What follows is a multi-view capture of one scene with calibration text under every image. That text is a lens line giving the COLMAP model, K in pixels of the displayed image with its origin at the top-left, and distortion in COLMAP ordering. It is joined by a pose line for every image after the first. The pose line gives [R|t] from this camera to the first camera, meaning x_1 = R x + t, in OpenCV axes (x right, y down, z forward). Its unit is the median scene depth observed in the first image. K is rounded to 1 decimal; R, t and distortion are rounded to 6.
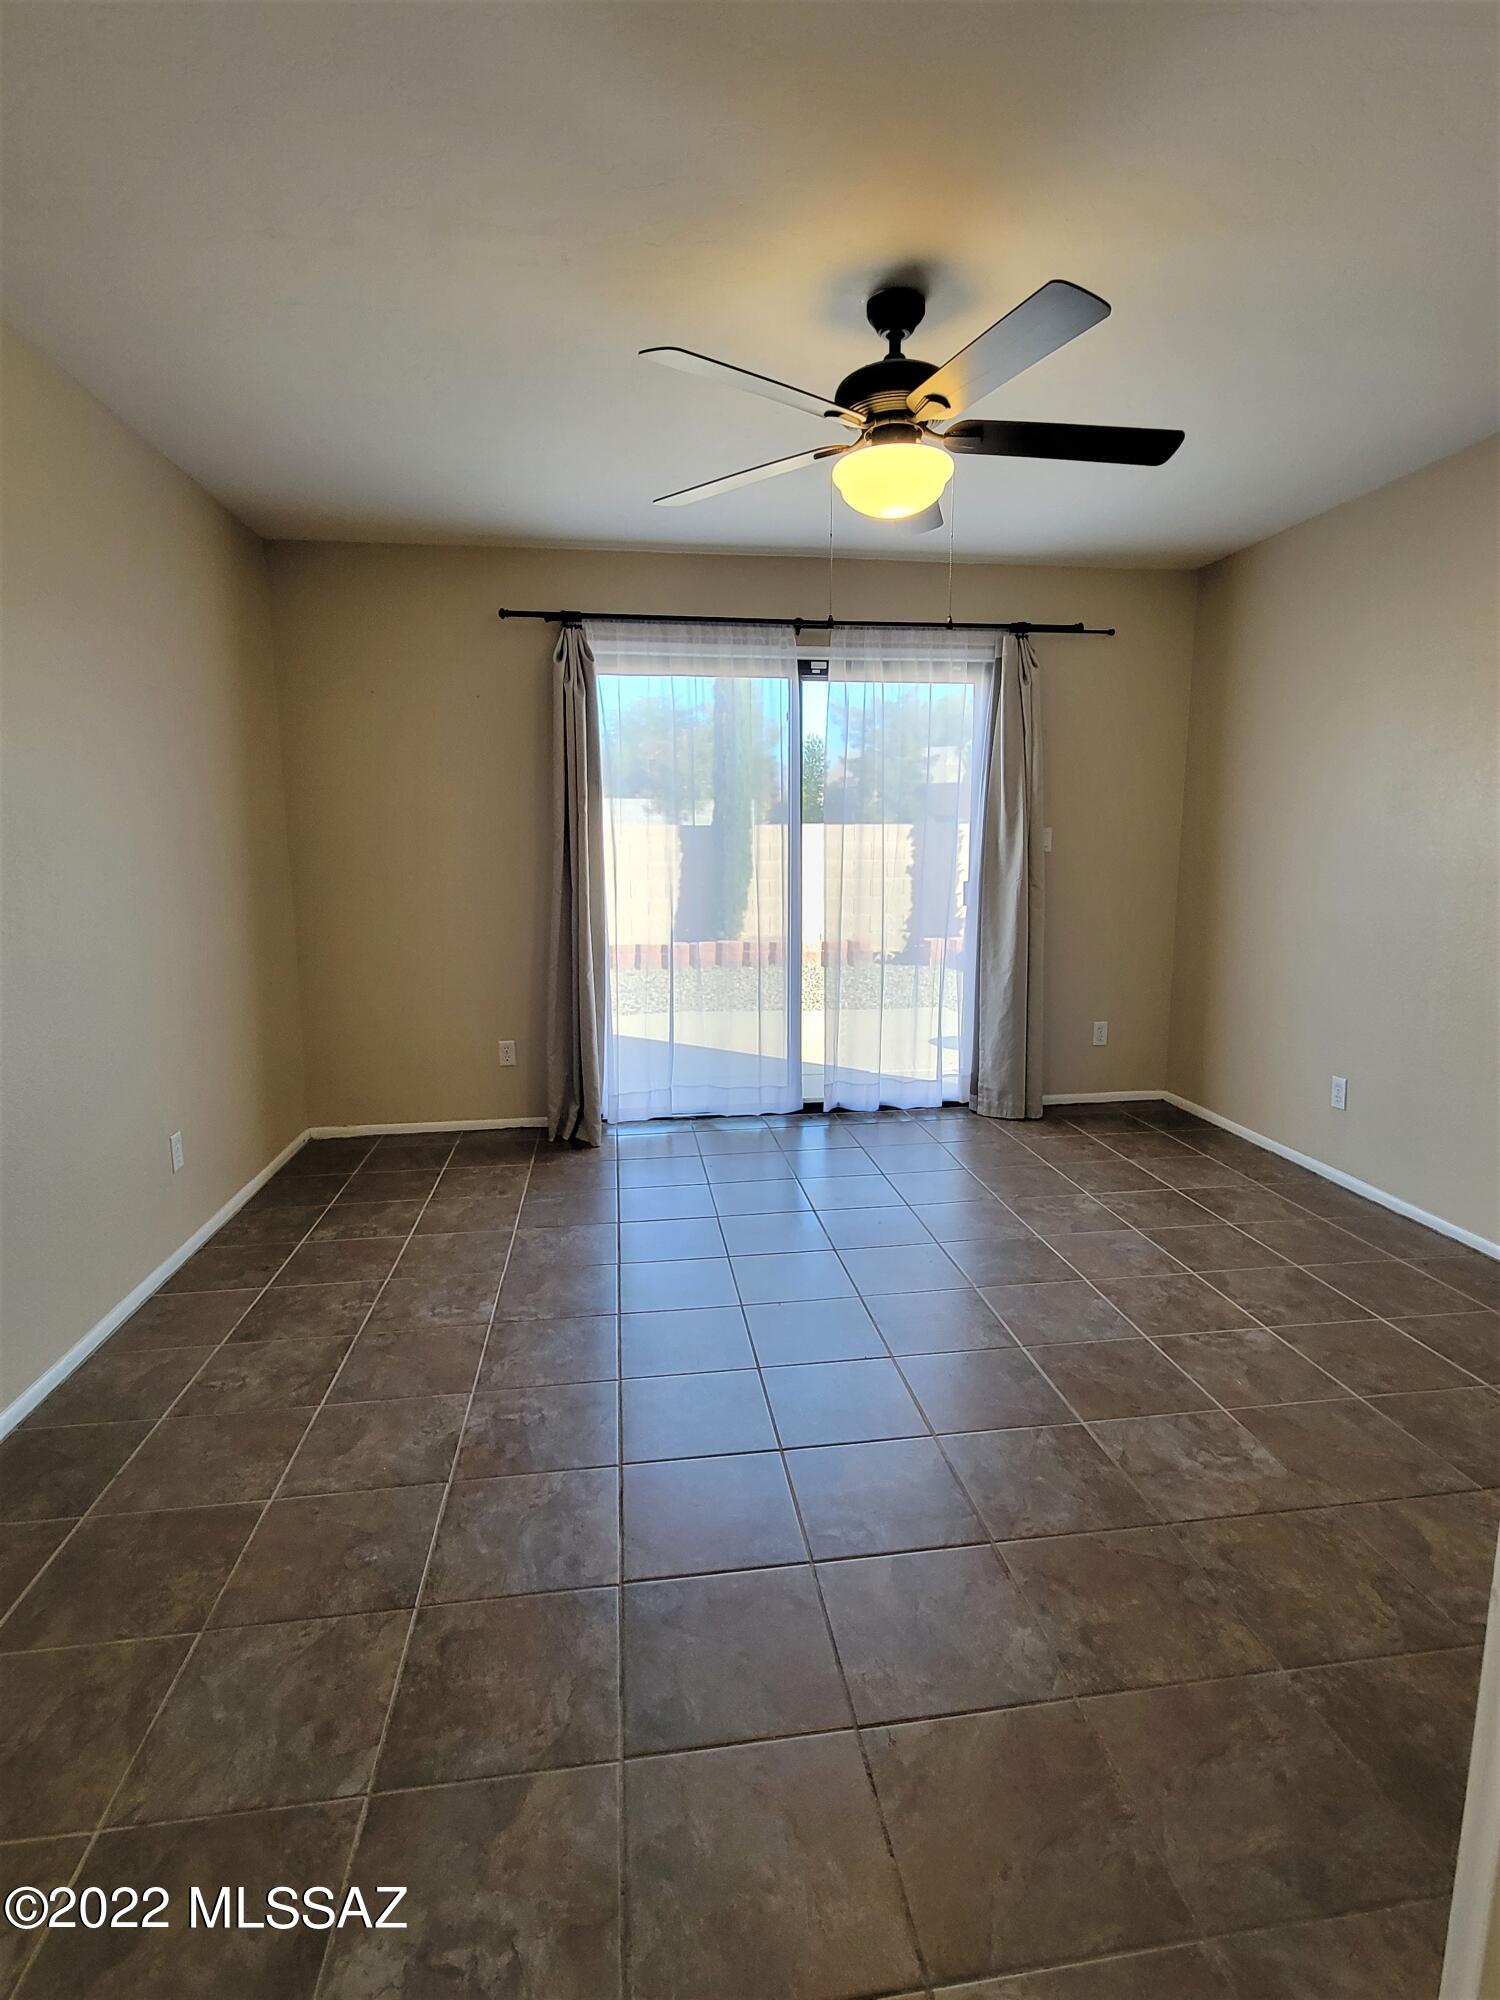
lens RADIAL K [[1001.0, 0, 759.2], [0, 1001.0, 996.3], [0, 0, 1]] dist [0.001048, -0.001374]
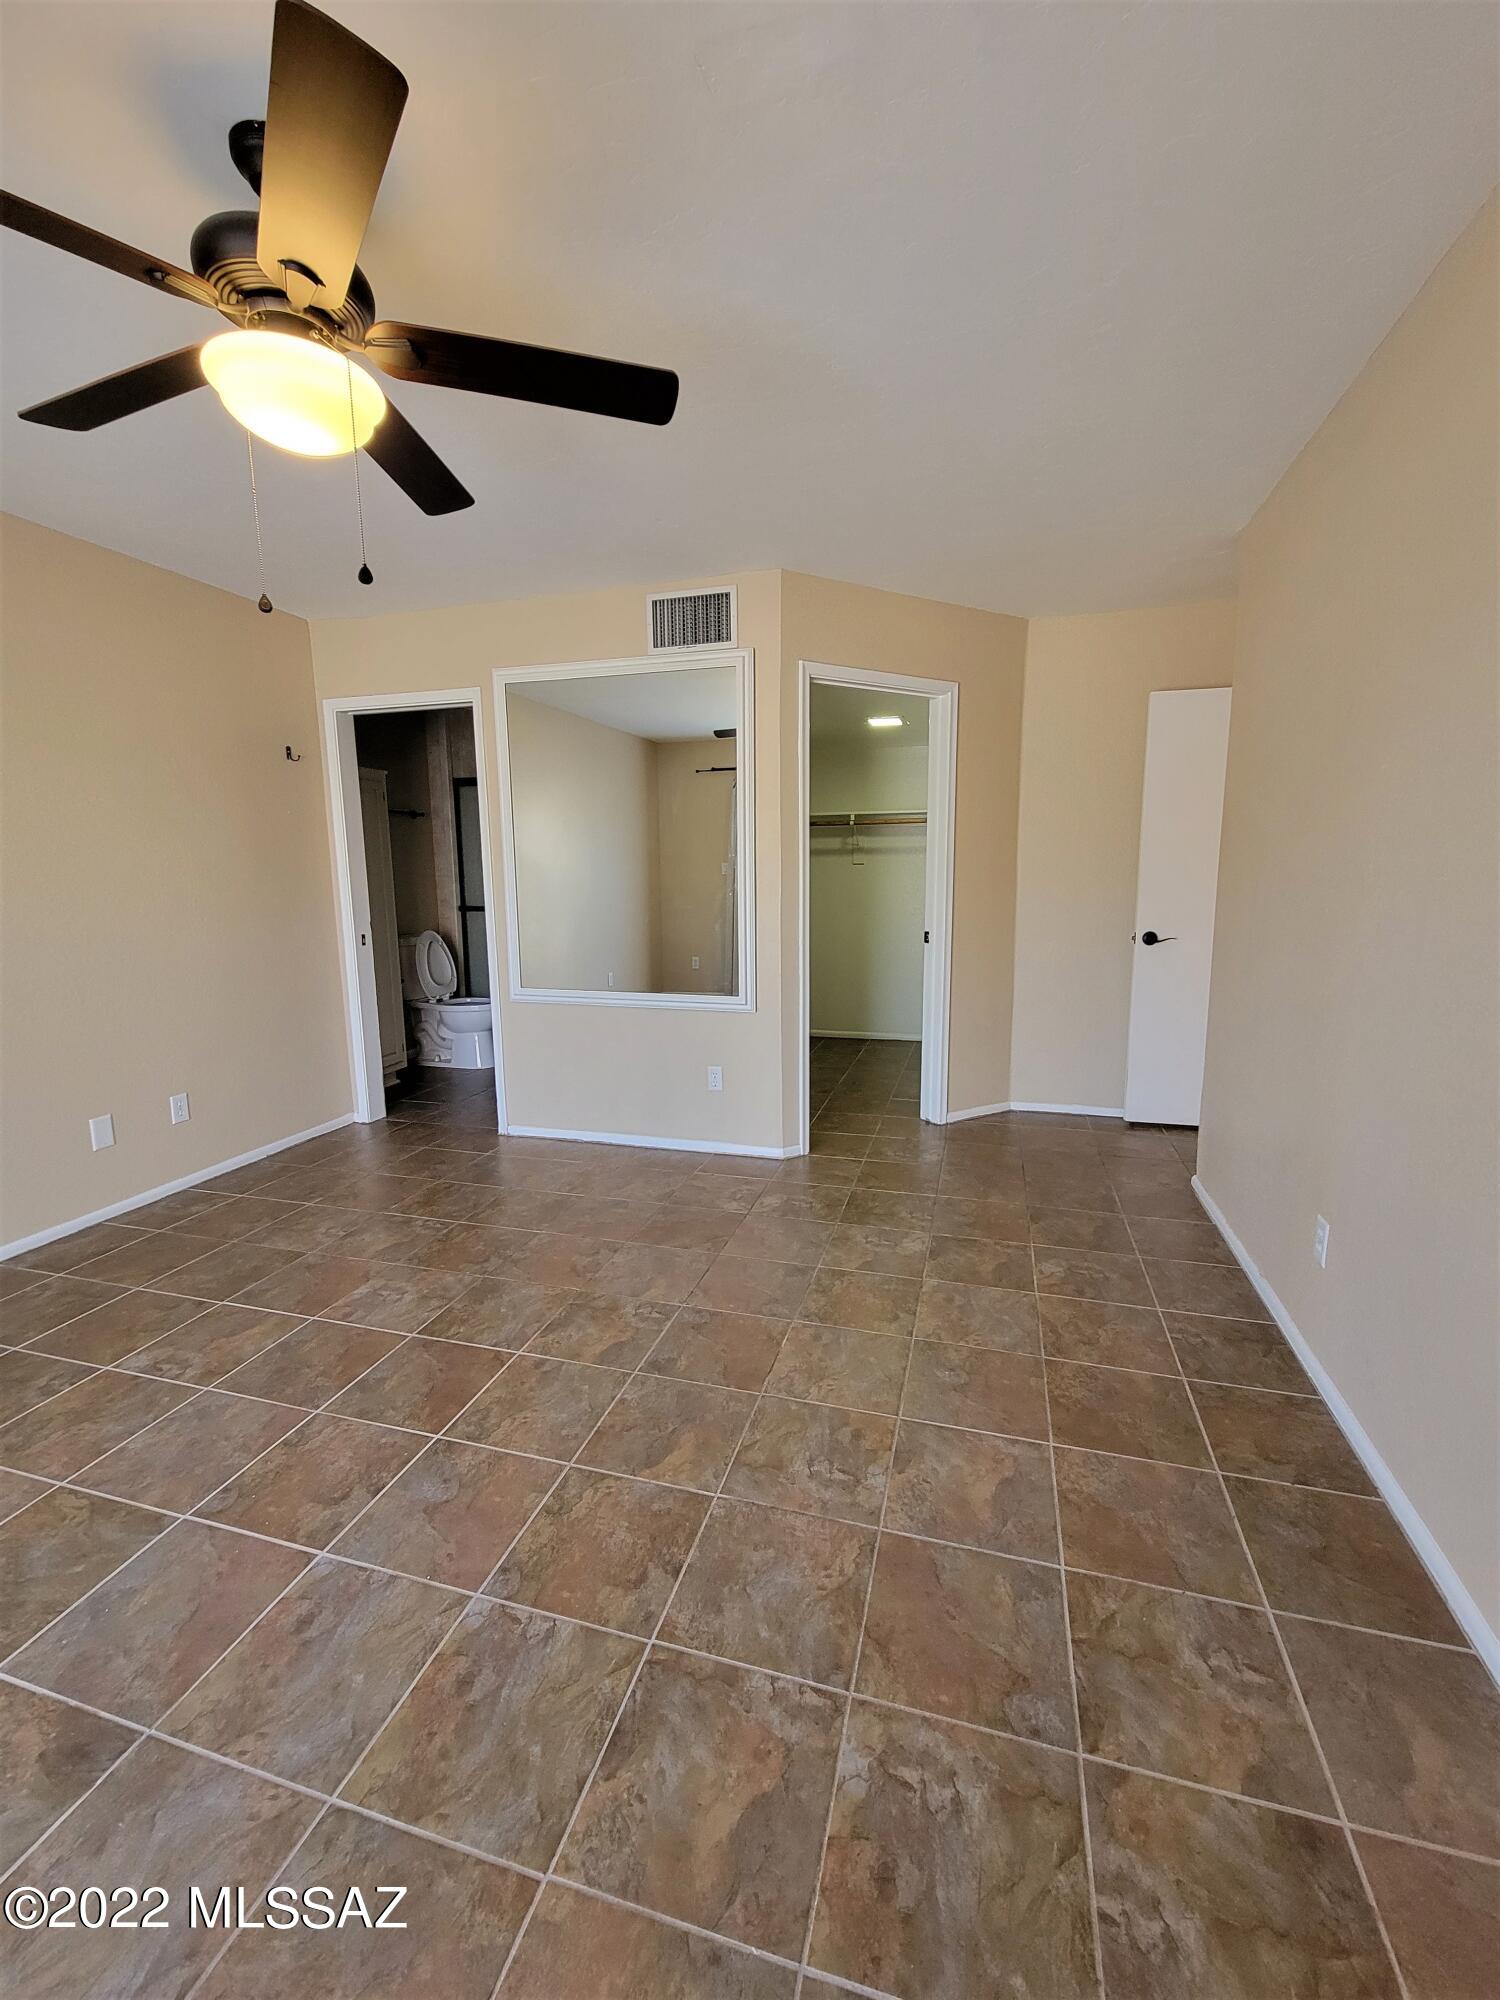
lens RADIAL K [[824.6, 0, 750.0], [0, 824.6, 1000.0], [0, 0, 1]] dist [0.000328, -0.000148]
pose [[-0.909124, -0.054626, 0.412929, -0.476497], [0.075290, 0.953482, 0.291897, -0.252560], [-0.409665, 0.296460, -0.862720, 1.606279]]
